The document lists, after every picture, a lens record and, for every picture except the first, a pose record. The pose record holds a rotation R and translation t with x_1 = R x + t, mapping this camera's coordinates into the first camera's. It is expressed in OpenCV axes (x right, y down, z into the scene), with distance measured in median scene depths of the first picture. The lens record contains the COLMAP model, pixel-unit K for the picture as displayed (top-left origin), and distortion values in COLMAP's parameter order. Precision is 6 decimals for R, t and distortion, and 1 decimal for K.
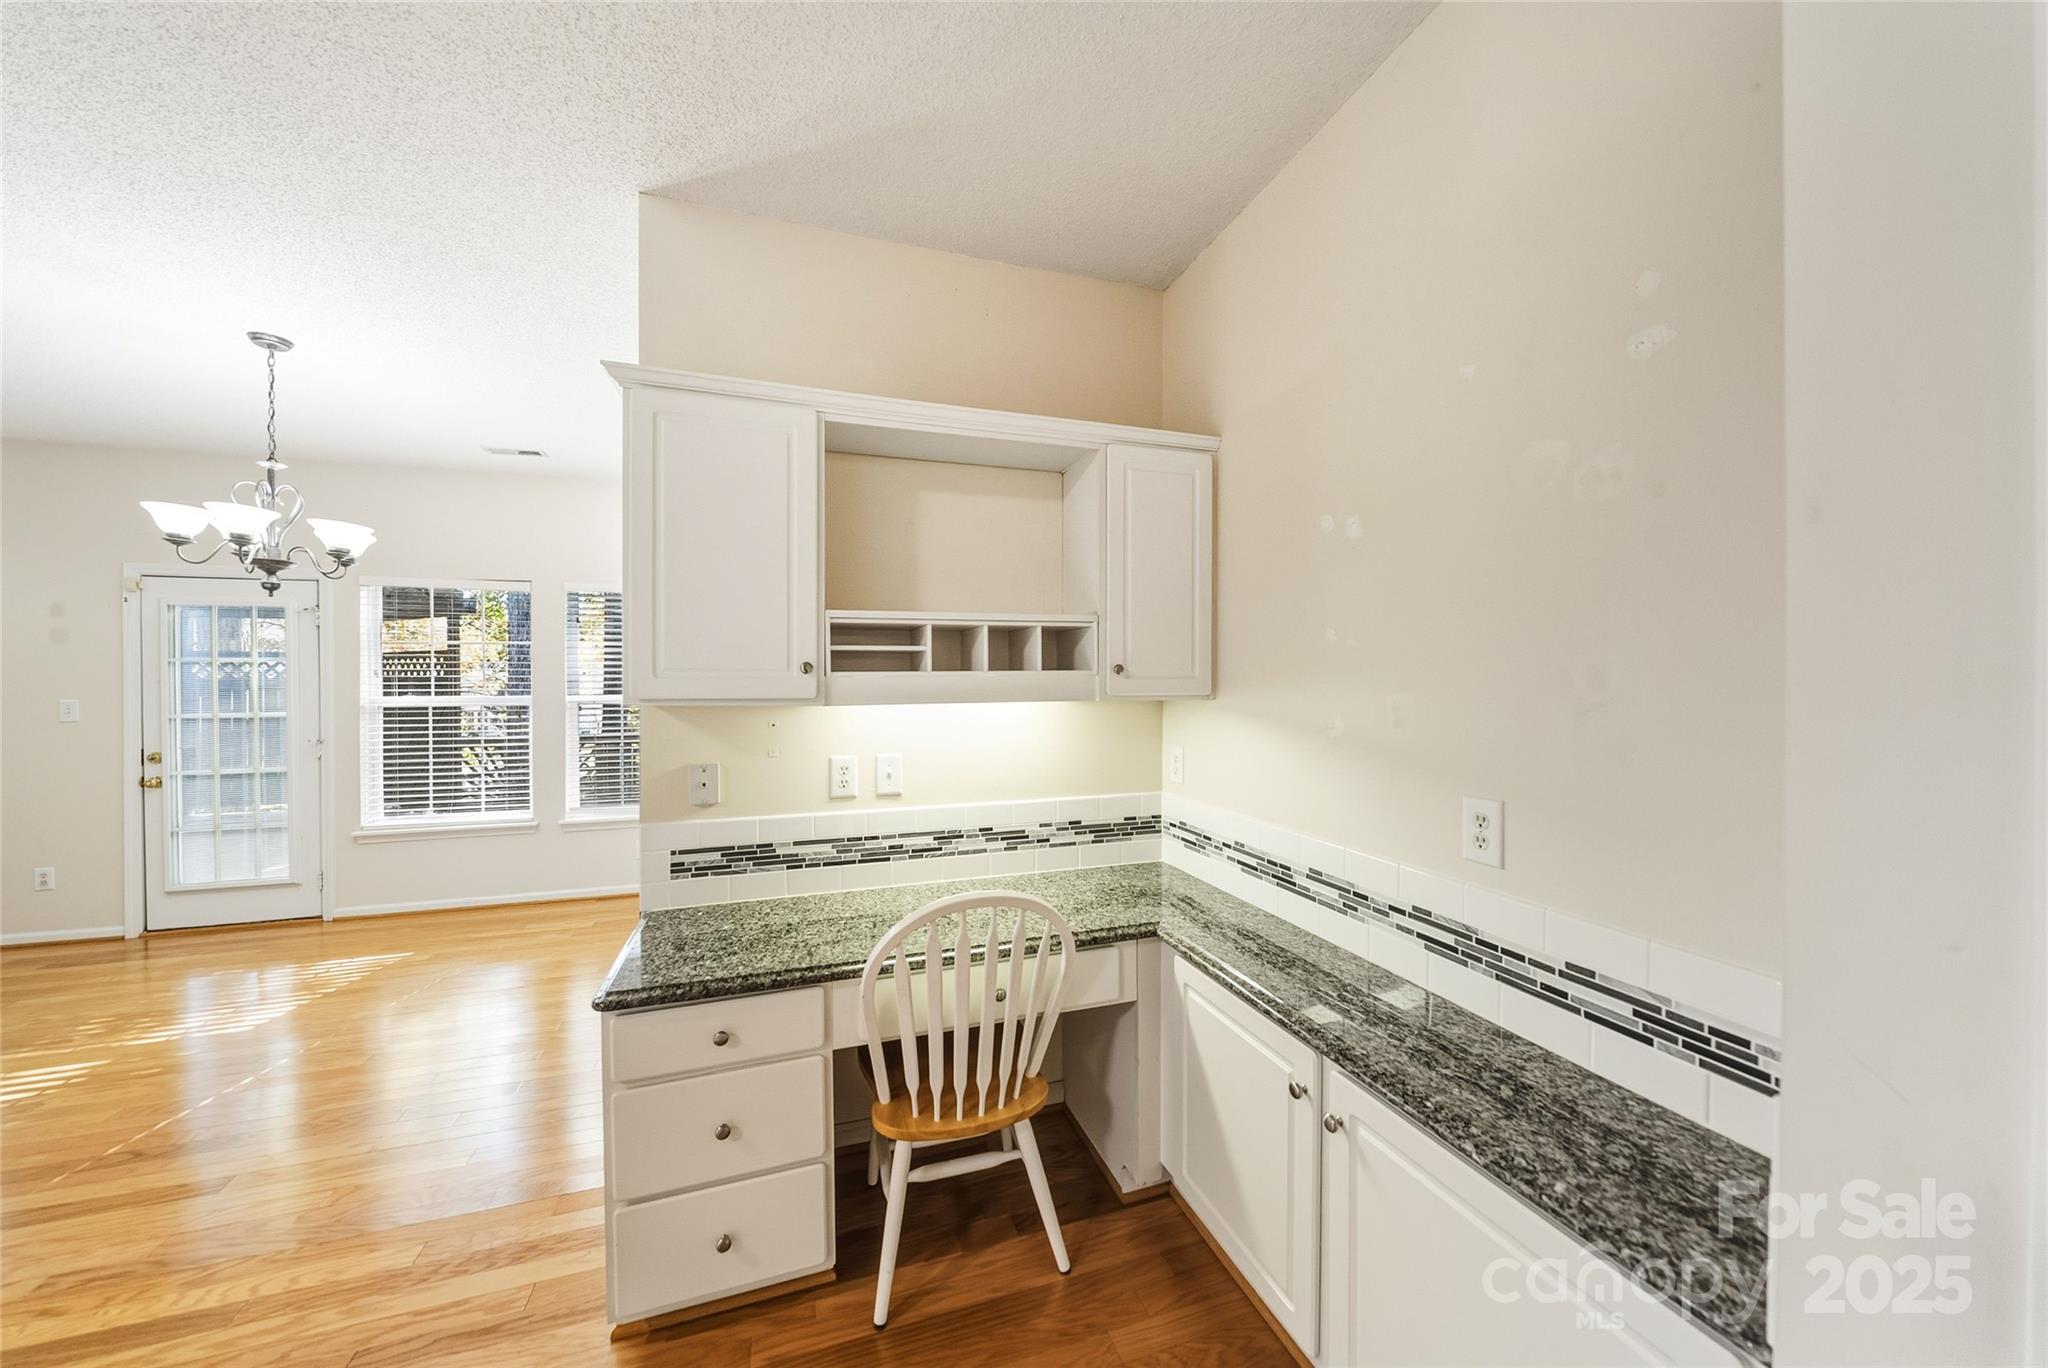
lens RADIAL K [[700.0, 0, 1018.6], [0, 700.0, 687.5], [0, 0, 1]] dist [-0.008965, -0.000103]
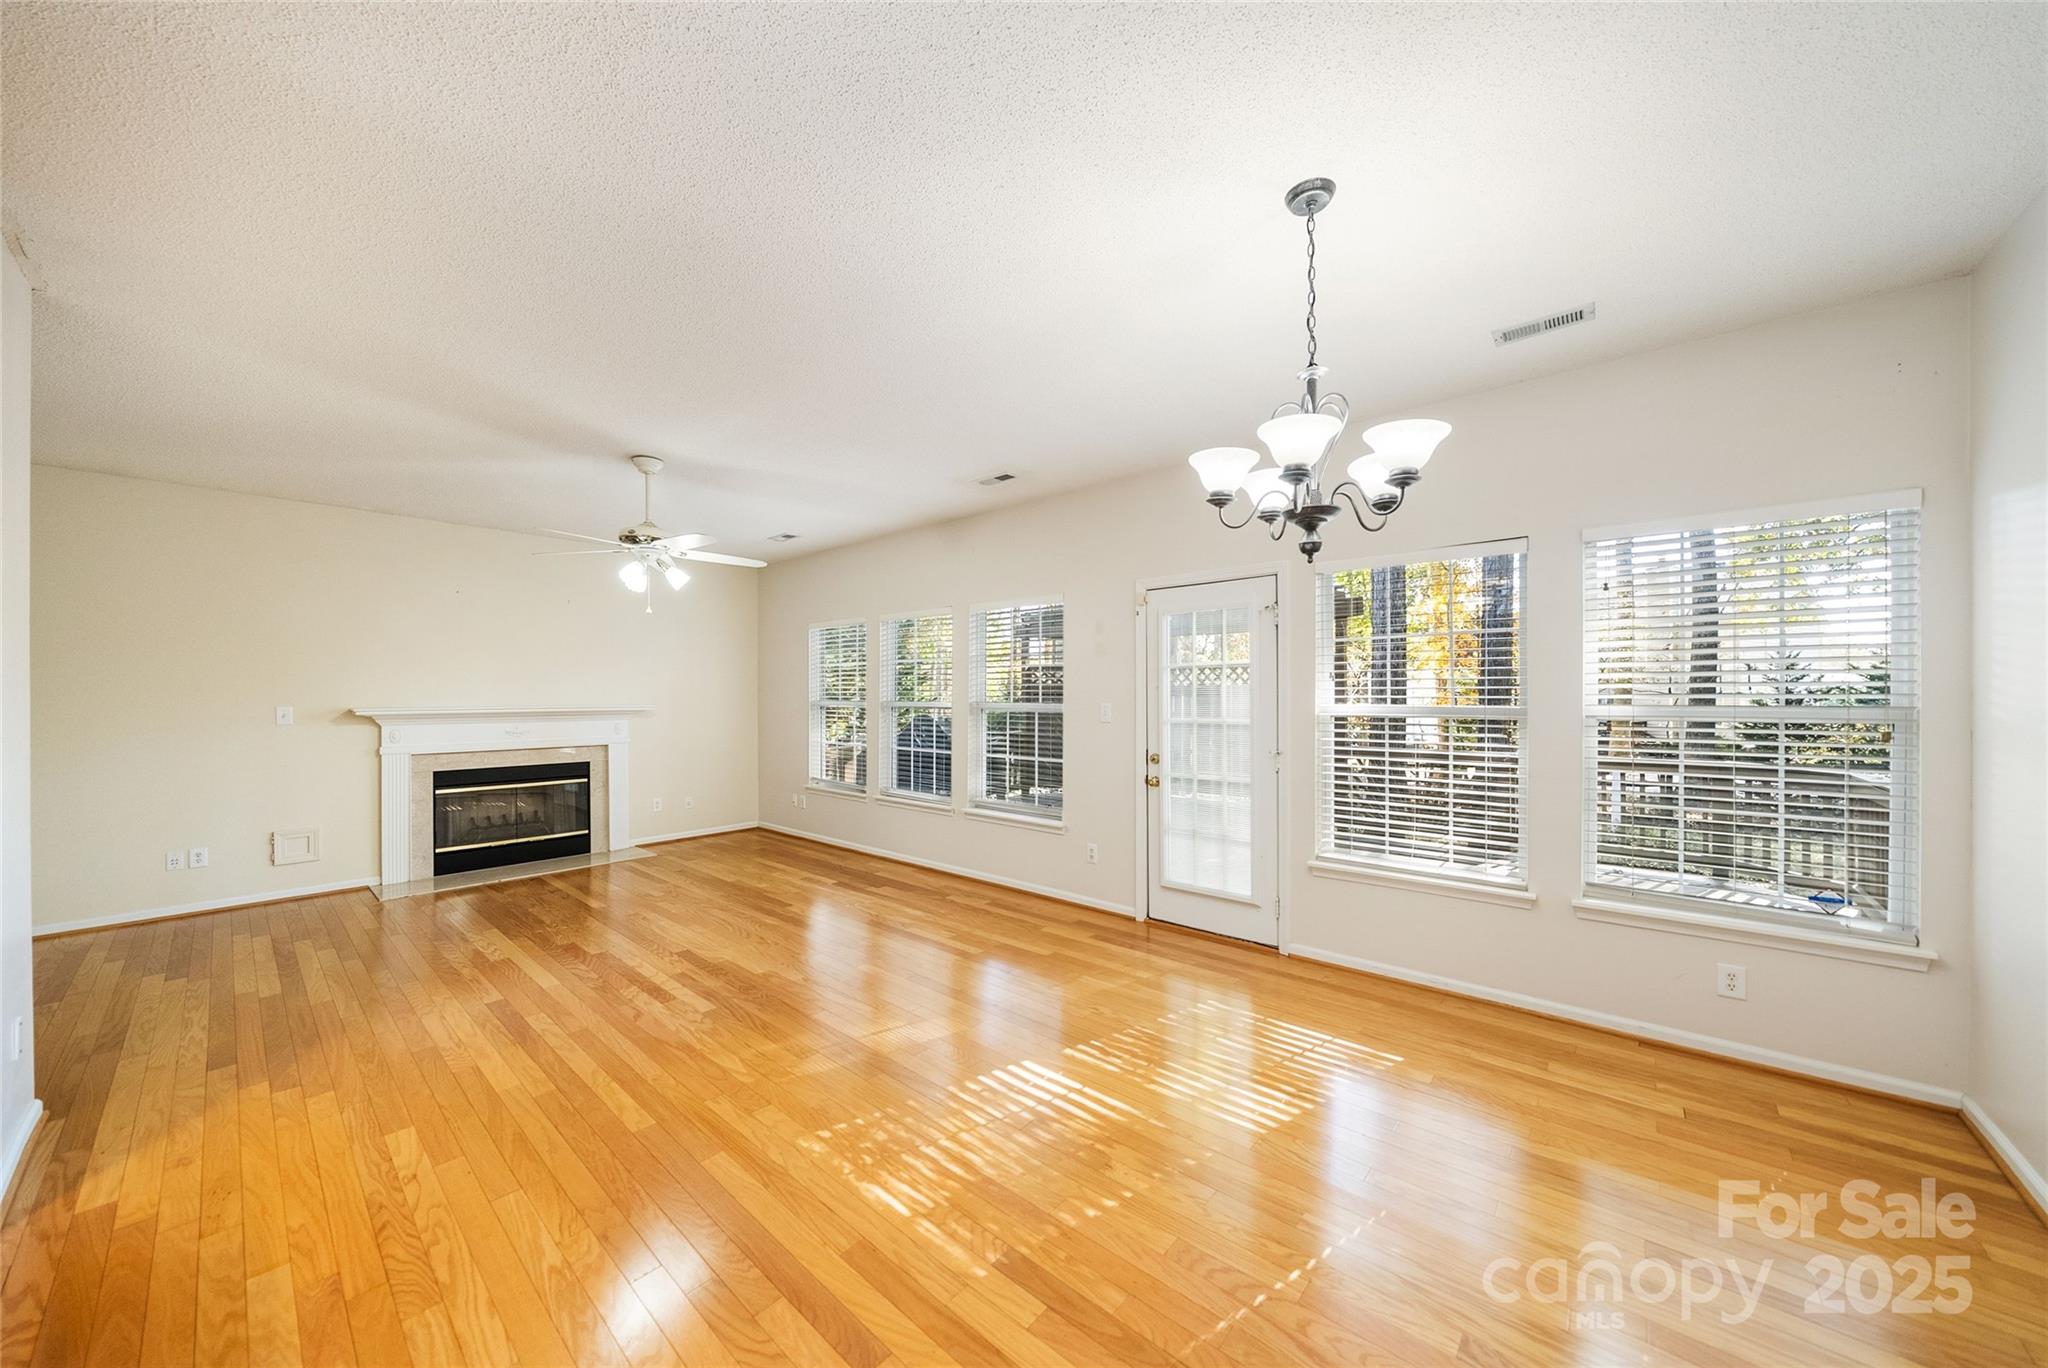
lens RADIAL K [[700.0, 0, 1018.6], [0, 700.0, 687.5], [0, 0, 1]] dist [-0.008965, -0.000103]
pose [[0.508644, -0.005510, -0.860960, -0.730569], [-0.002745, 0.999964, -0.008021, 0.001463], [0.860973, 0.006444, 0.508610, 0.455886]]
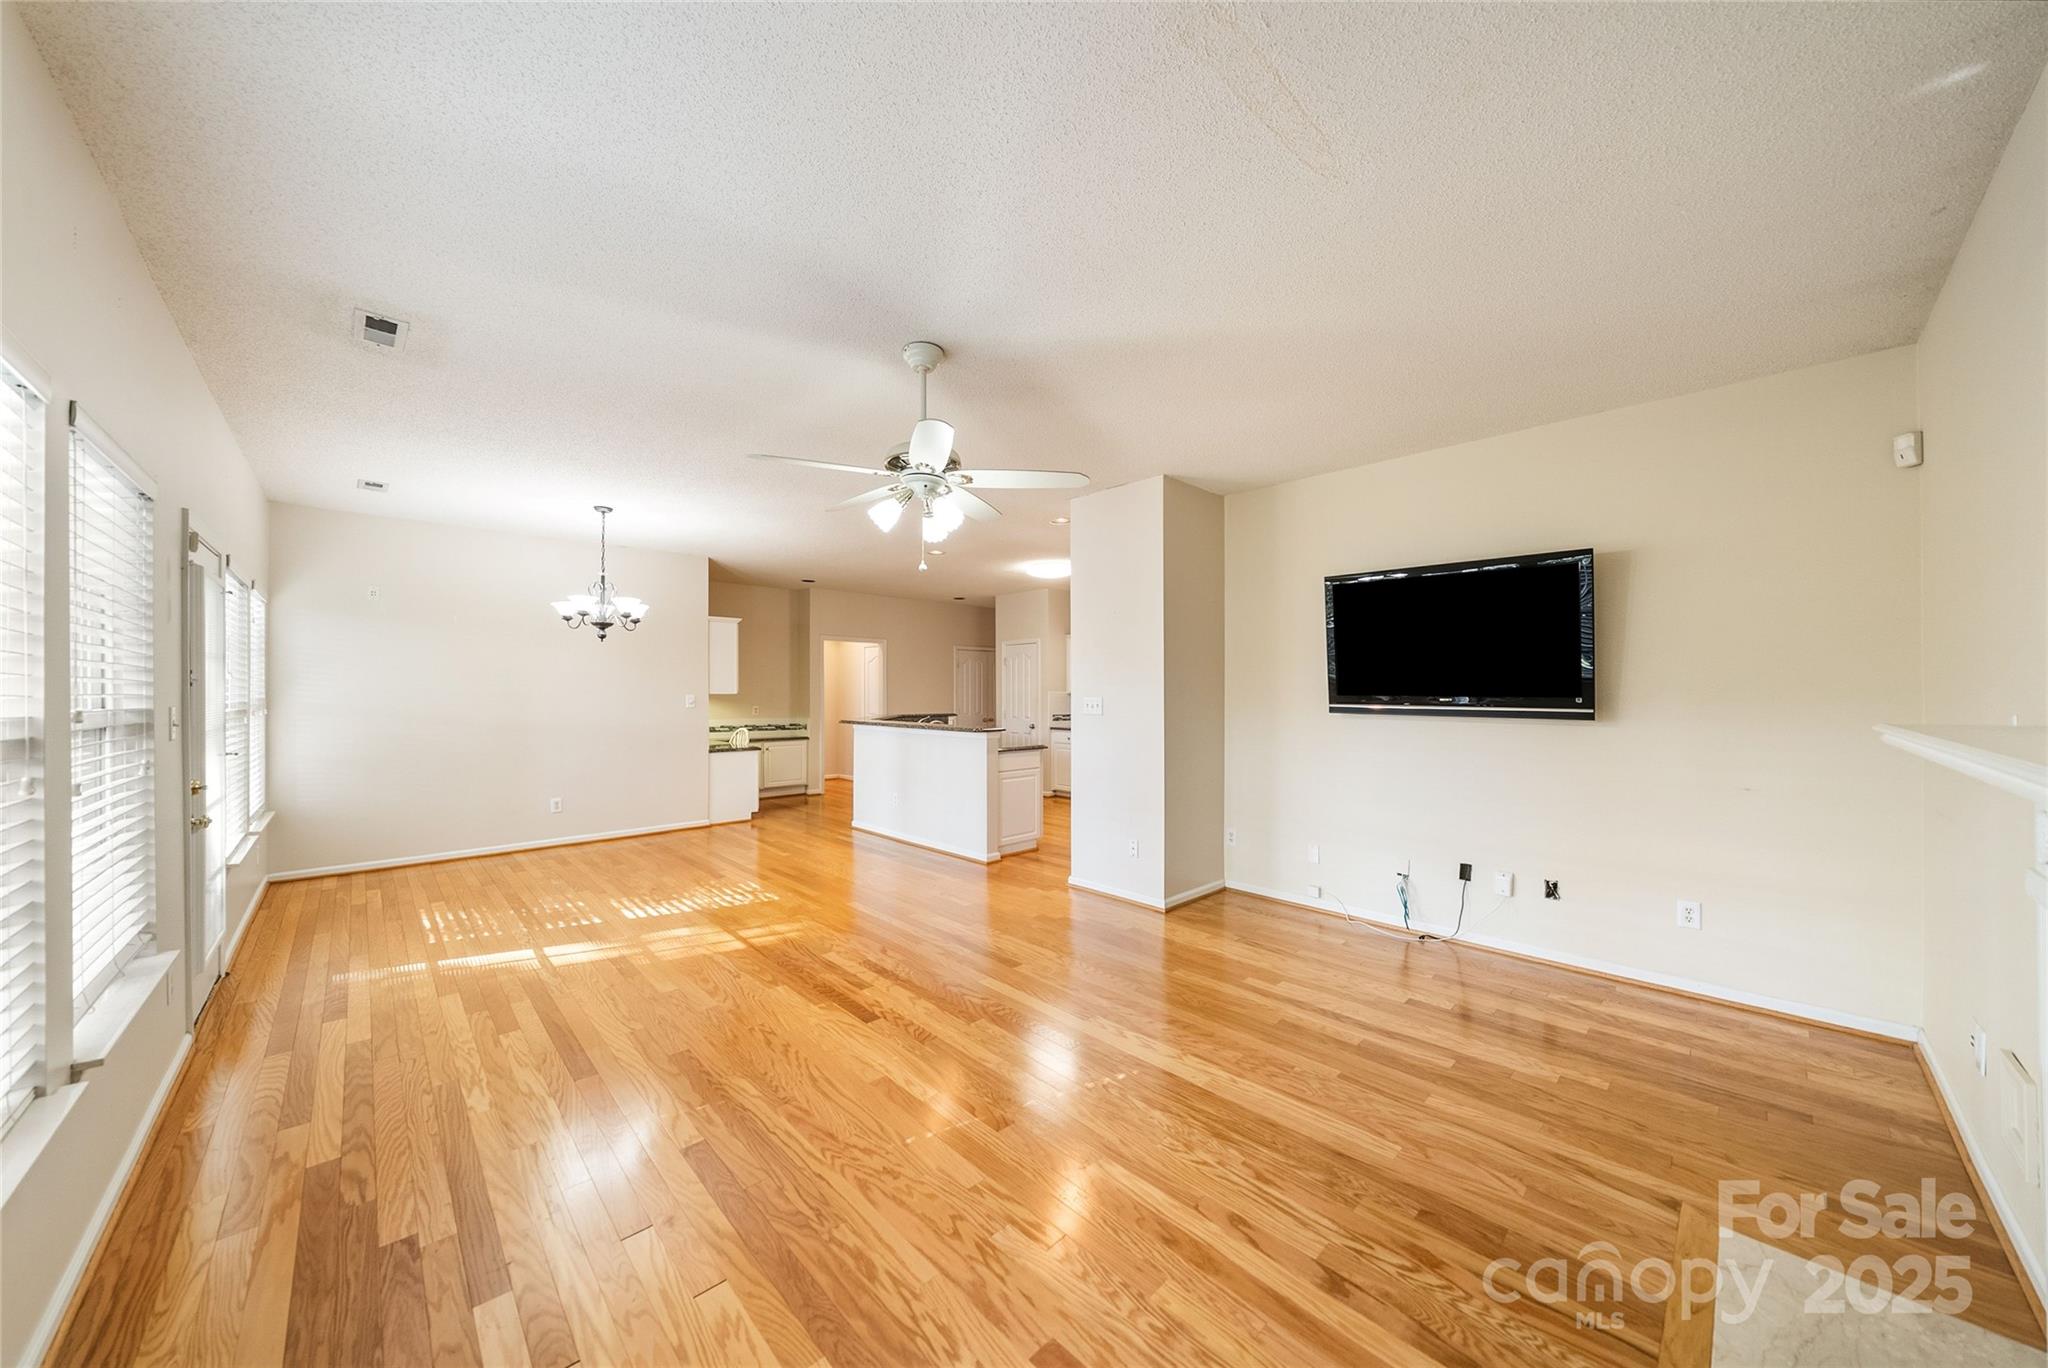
lens RADIAL K [[700.0, 0, 1018.6], [0, 700.0, 687.5], [0, 0, 1]] dist [-0.008965, -0.000103]
pose [[-0.424109, 0.008864, 0.905568, -3.838618], [0.004520, 0.999960, -0.007672, 0.014810], [-0.905600, 0.000839, -0.424132, 0.914189]]
